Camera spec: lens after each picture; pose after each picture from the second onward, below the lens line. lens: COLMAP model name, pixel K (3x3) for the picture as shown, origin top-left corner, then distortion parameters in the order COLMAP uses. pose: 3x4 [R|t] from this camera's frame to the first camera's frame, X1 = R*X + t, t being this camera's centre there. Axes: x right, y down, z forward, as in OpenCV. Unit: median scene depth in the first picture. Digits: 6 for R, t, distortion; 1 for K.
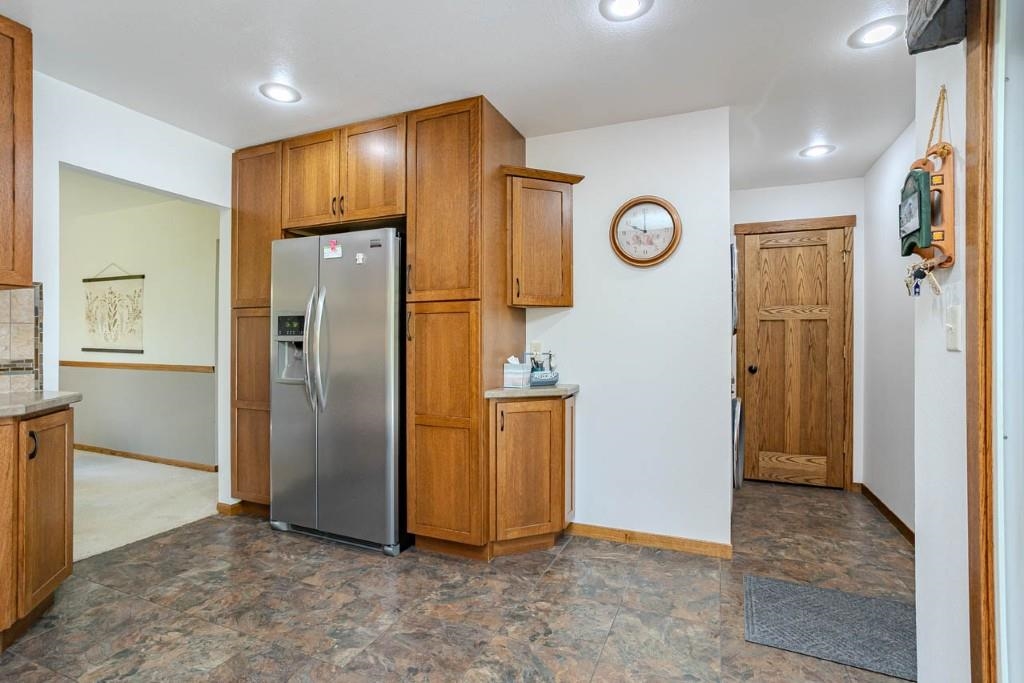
lens RADIAL K [[493.4, 0, 513.6], [0, 493.4, 343.0], [0, 0, 1]] dist [0.054380, -0.000433]
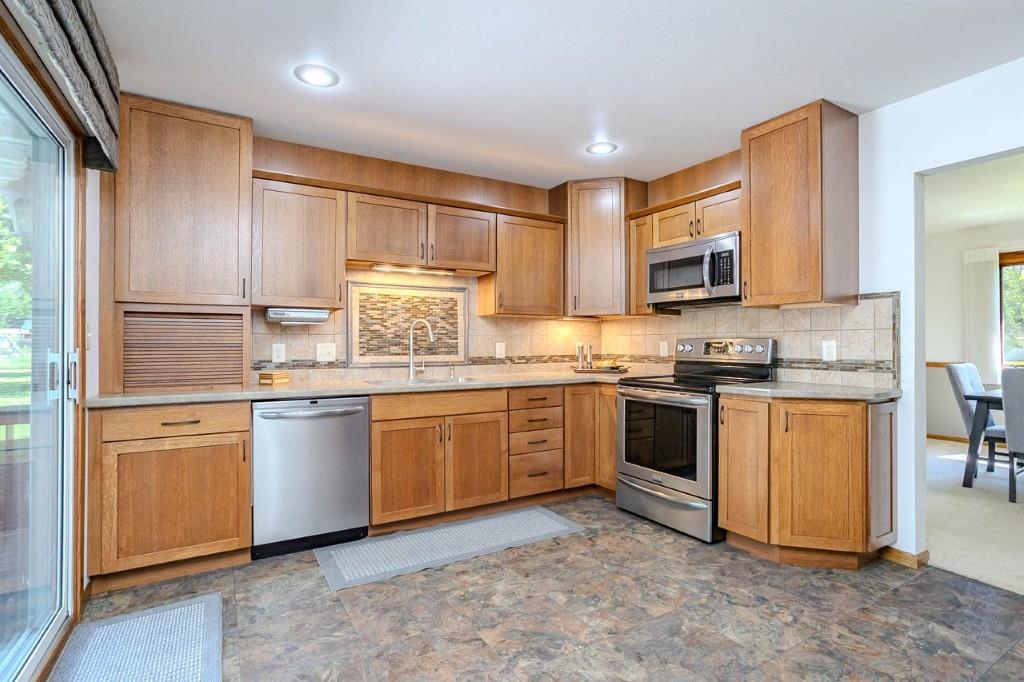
lens RADIAL K [[493.4, 0, 513.1], [0, 493.4, 343.7], [0, 0, 1]] dist [0.054380, -0.000433]
pose [[-0.572468, -0.004667, -0.819914, 0.463330], [0.003336, 0.999962, -0.008022, 0.001148], [0.819921, -0.007328, -0.572430, 0.980373]]
